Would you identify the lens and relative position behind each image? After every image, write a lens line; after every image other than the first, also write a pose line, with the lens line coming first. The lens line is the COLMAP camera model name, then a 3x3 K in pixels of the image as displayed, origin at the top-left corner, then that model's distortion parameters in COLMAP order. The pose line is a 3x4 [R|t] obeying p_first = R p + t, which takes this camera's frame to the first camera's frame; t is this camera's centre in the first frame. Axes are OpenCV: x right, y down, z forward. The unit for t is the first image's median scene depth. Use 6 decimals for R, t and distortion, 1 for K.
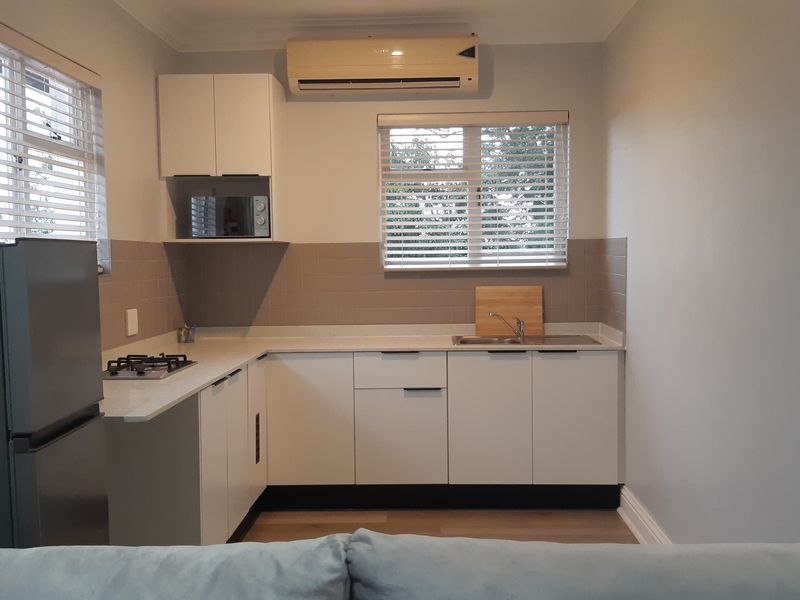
lens RADIAL K [[834.8, 0, 400.0], [0, 834.8, 300.0], [0, 0, 1]] dist [0.180558, -0.337161]
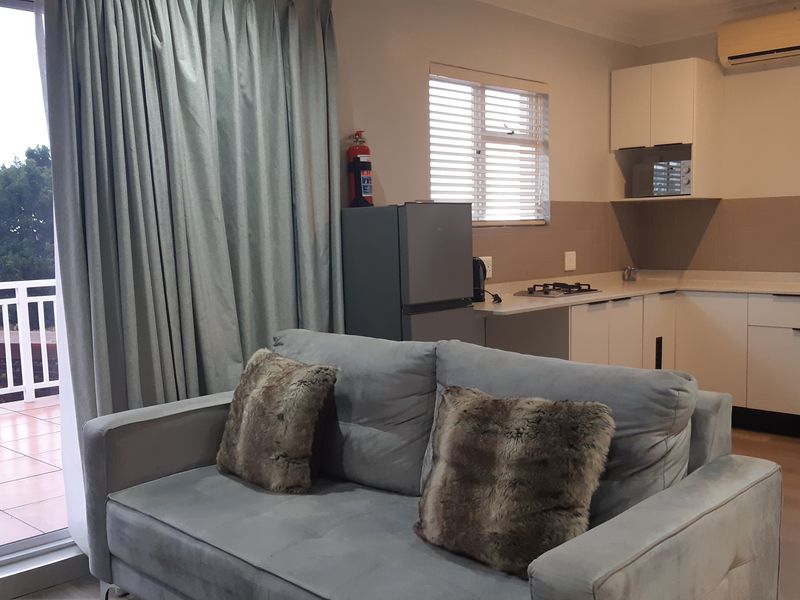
lens RADIAL K [[834.8, 0, 400.0], [0, 834.8, 300.0], [0, 0, 1]] dist [0.180558, -0.337161]
pose [[0.741422, 0.058577, -0.668478, 0.365417], [-0.027588, 0.998001, 0.056854, 0.017932], [0.670472, -0.023711, 0.741556, -0.183442]]
